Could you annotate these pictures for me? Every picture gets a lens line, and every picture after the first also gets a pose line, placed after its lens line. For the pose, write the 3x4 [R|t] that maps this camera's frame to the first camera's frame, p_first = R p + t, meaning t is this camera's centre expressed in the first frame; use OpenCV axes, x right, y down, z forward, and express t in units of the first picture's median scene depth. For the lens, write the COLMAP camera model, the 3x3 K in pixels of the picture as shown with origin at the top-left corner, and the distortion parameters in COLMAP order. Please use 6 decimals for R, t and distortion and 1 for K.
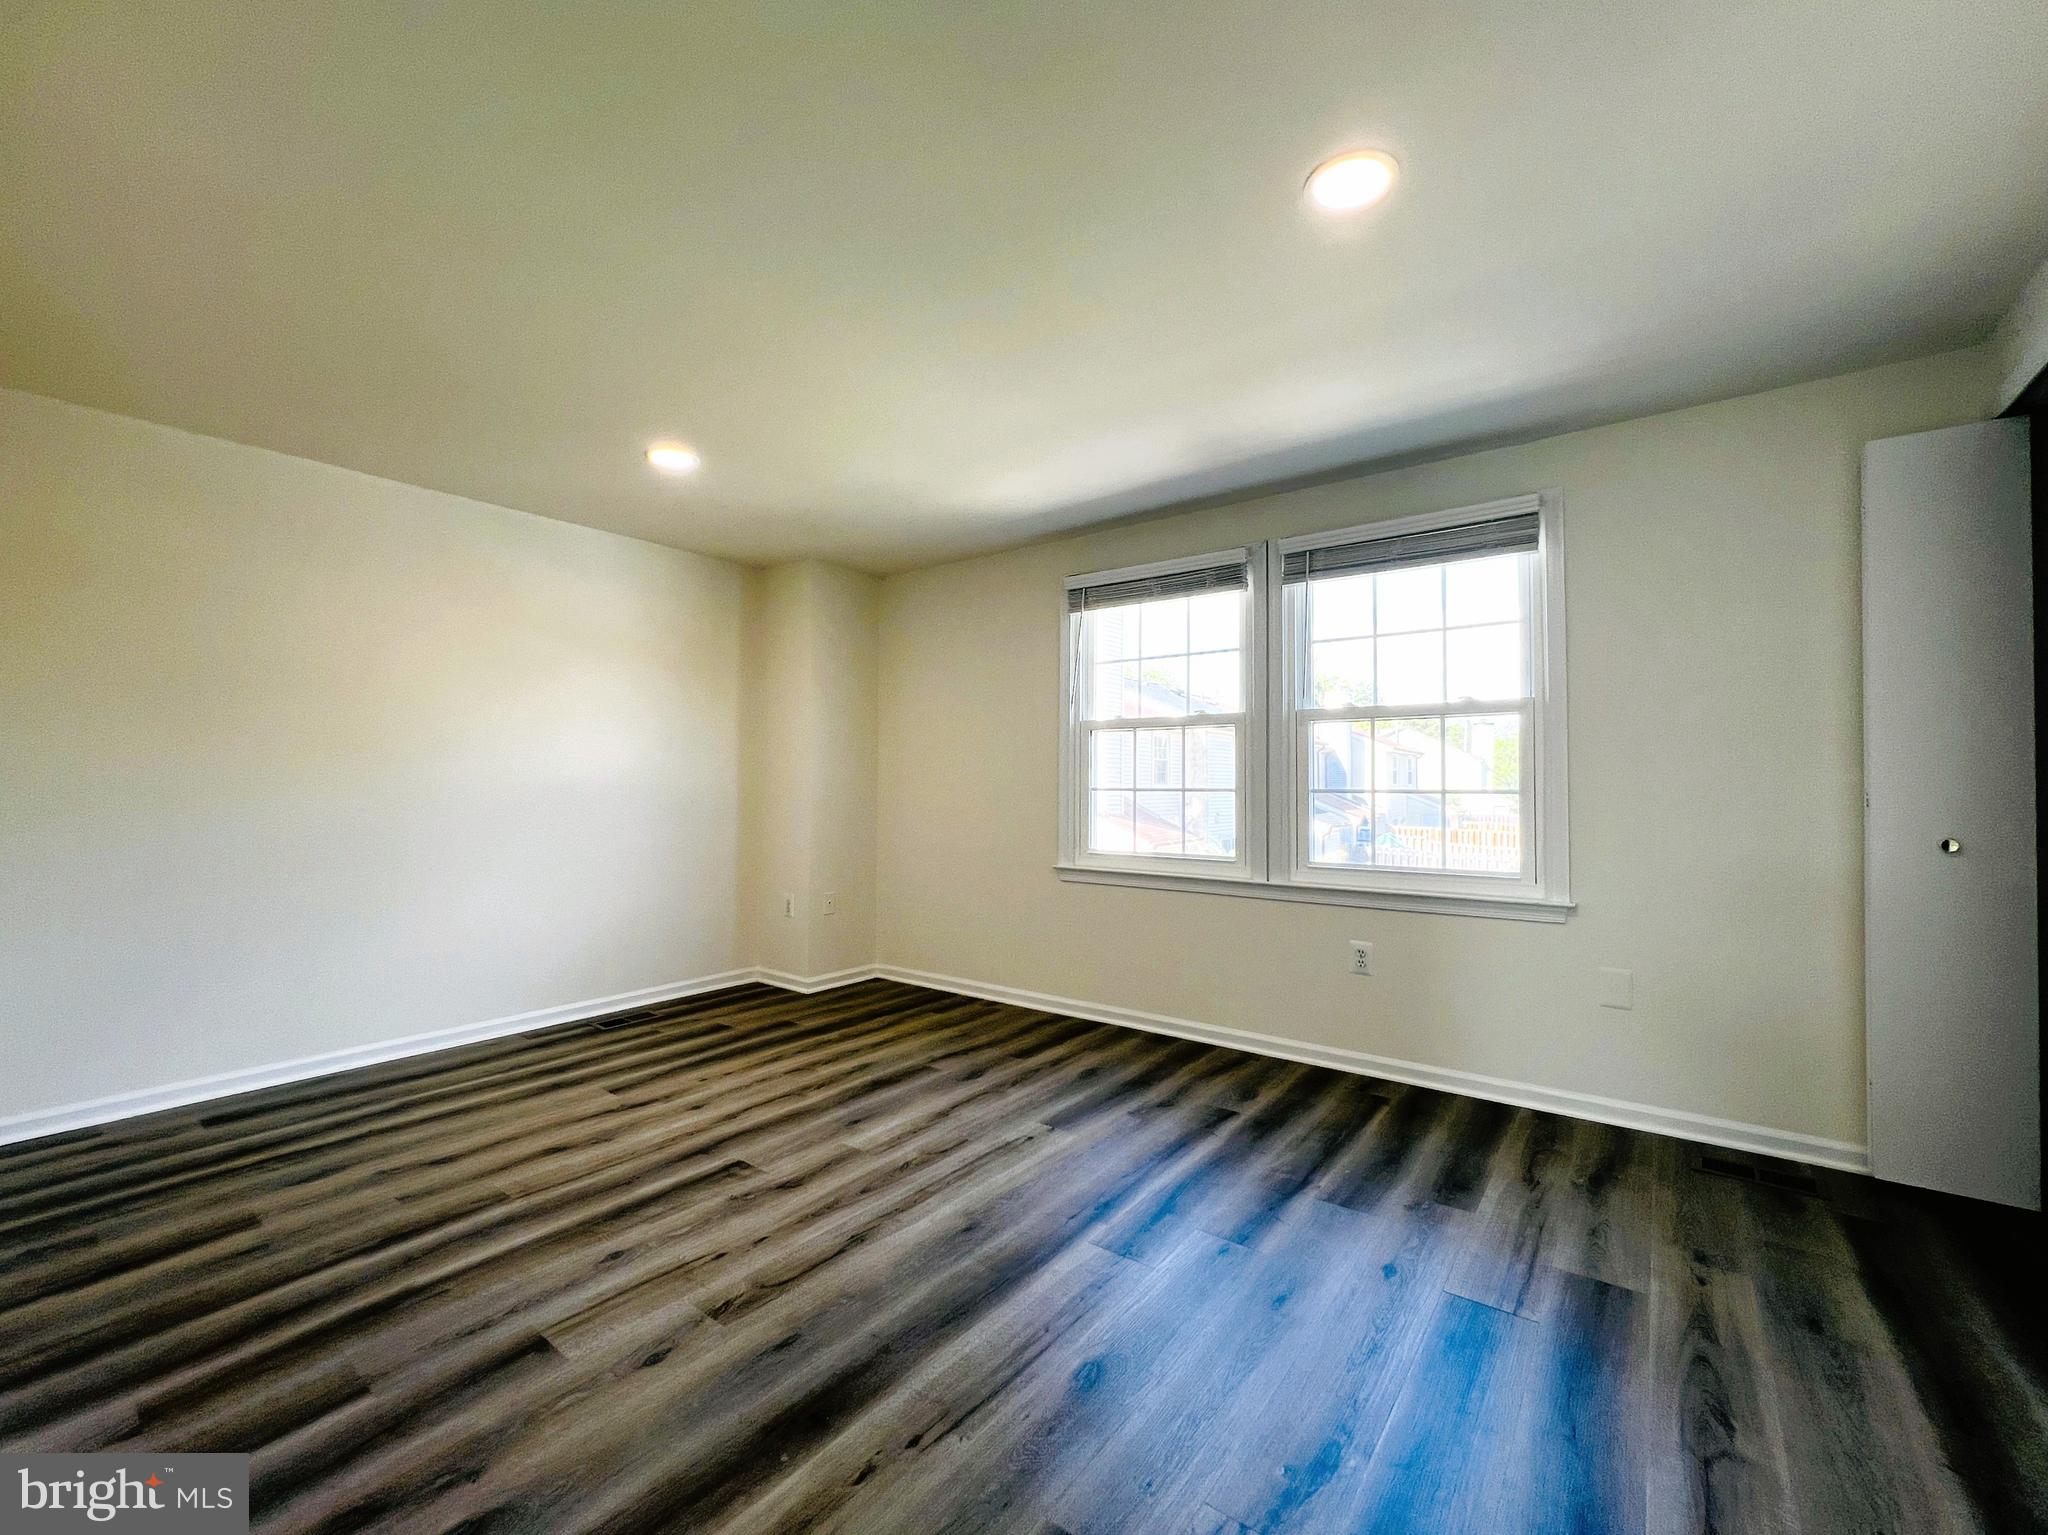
lens RADIAL K [[823.9, 0, 1033.4], [0, 823.9, 779.7], [0, 0, 1]] dist [-0.002596, 0.000890]
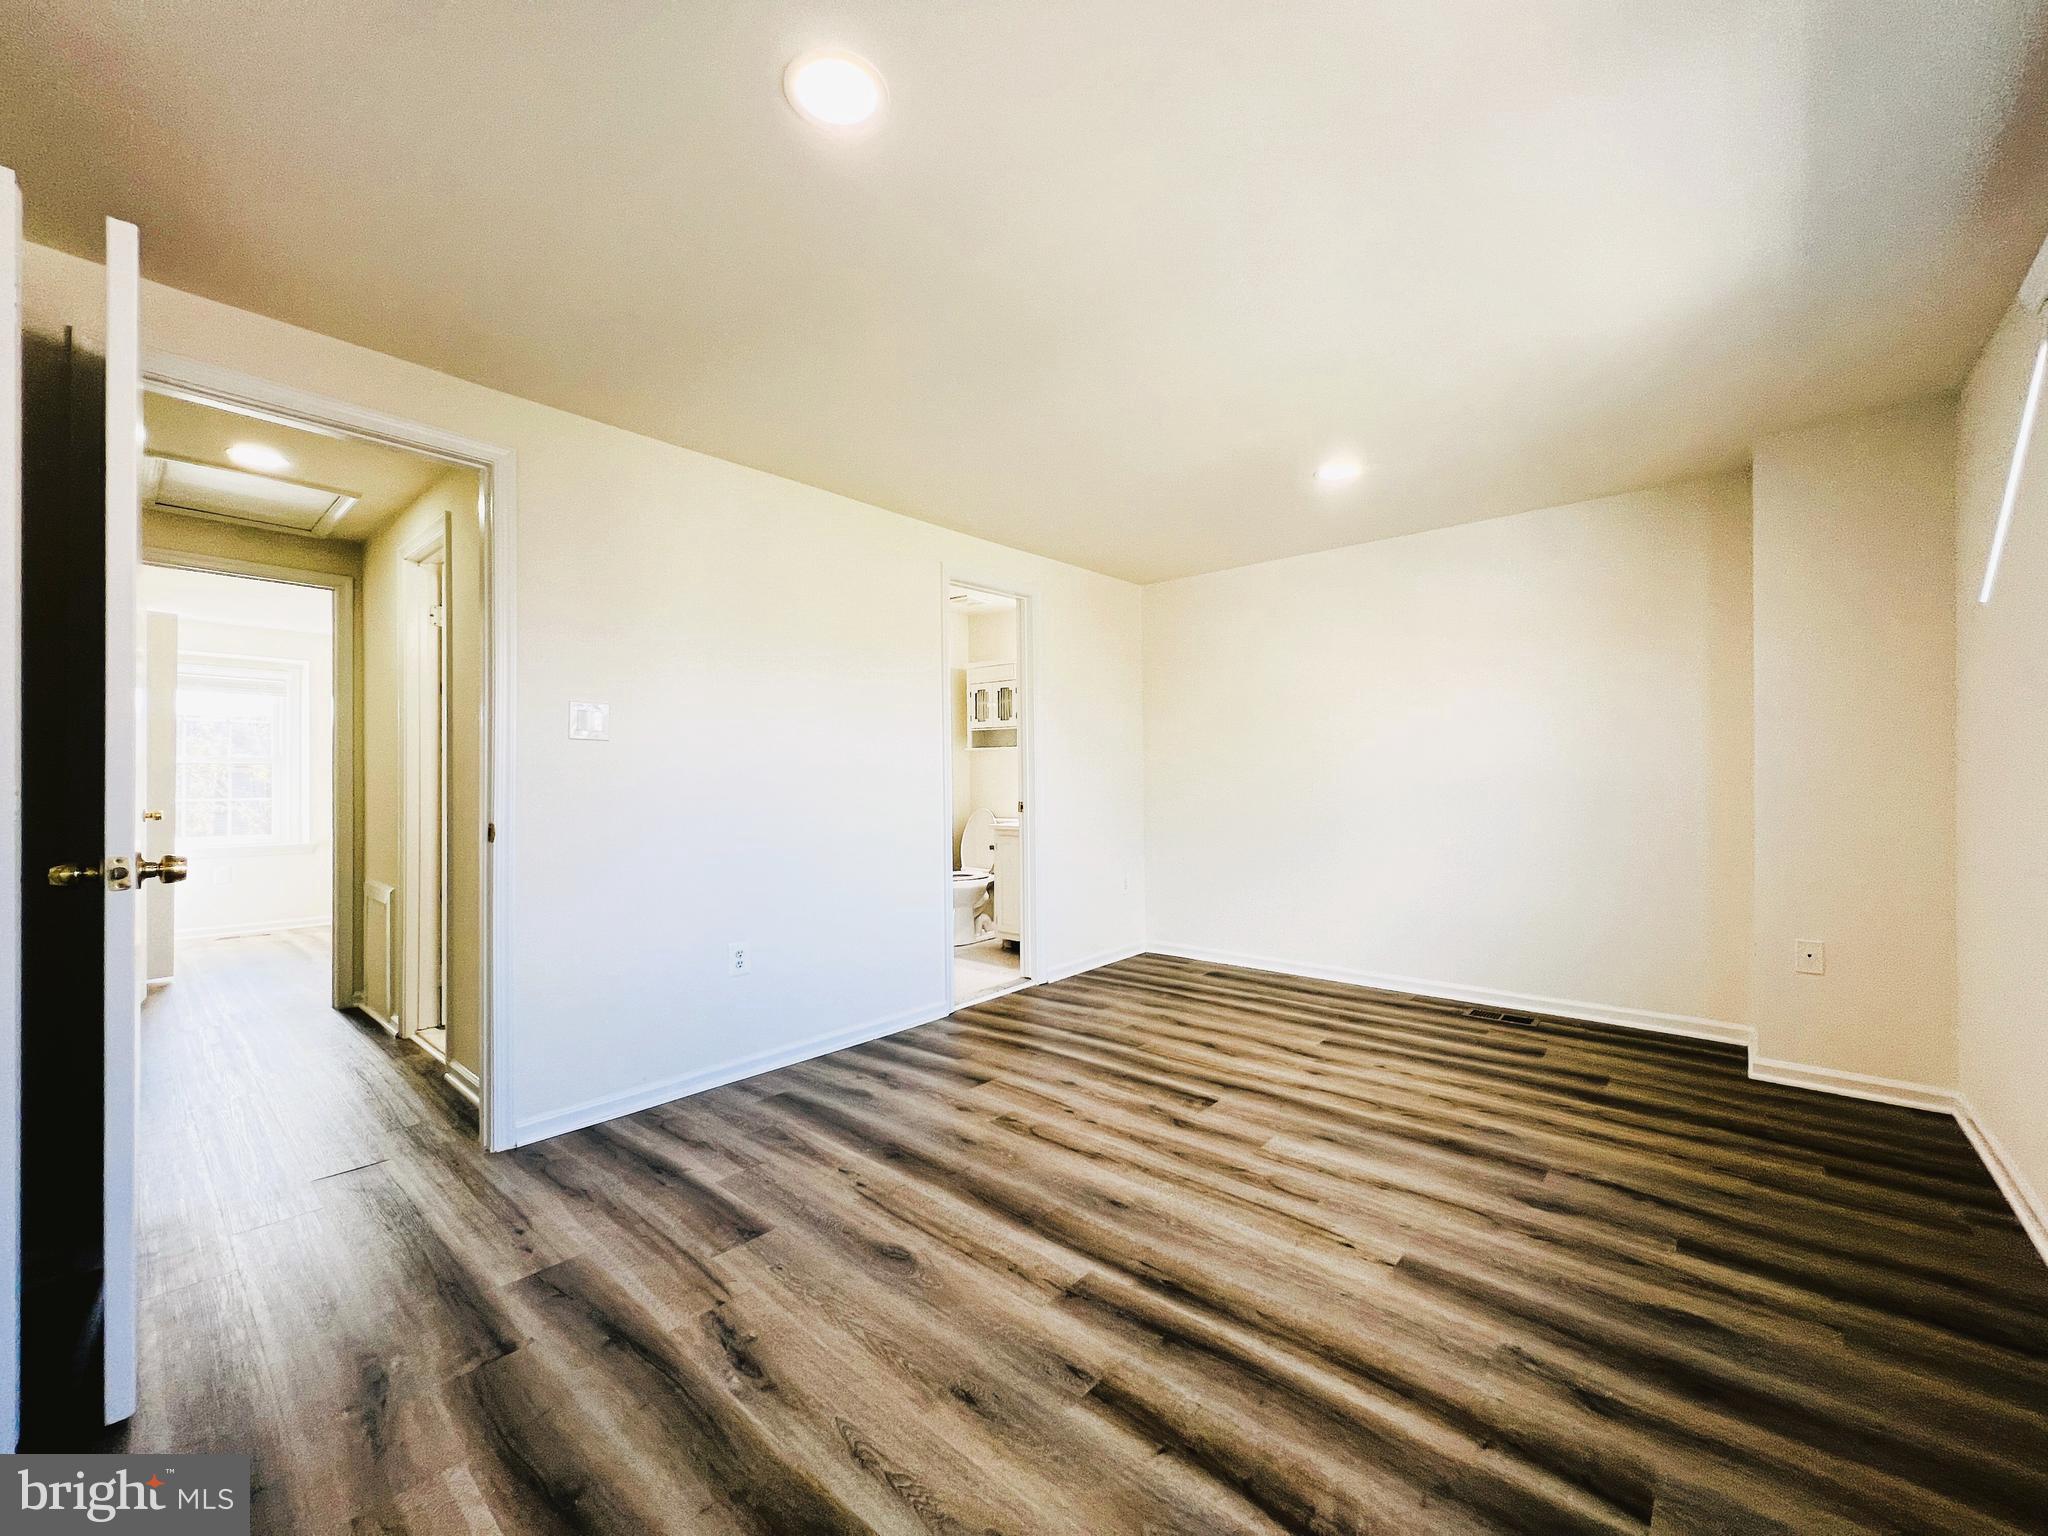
lens RADIAL K [[823.9, 0, 1038.6], [0, 823.9, 777.3], [0, 0, 1]] dist [-0.002596, 0.000890]
pose [[-0.063293, -0.003146, -0.997990, 0.743095], [0.013380, 0.999902, -0.004001, 0.005440], [0.997905, -0.013606, -0.063245, 0.745562]]
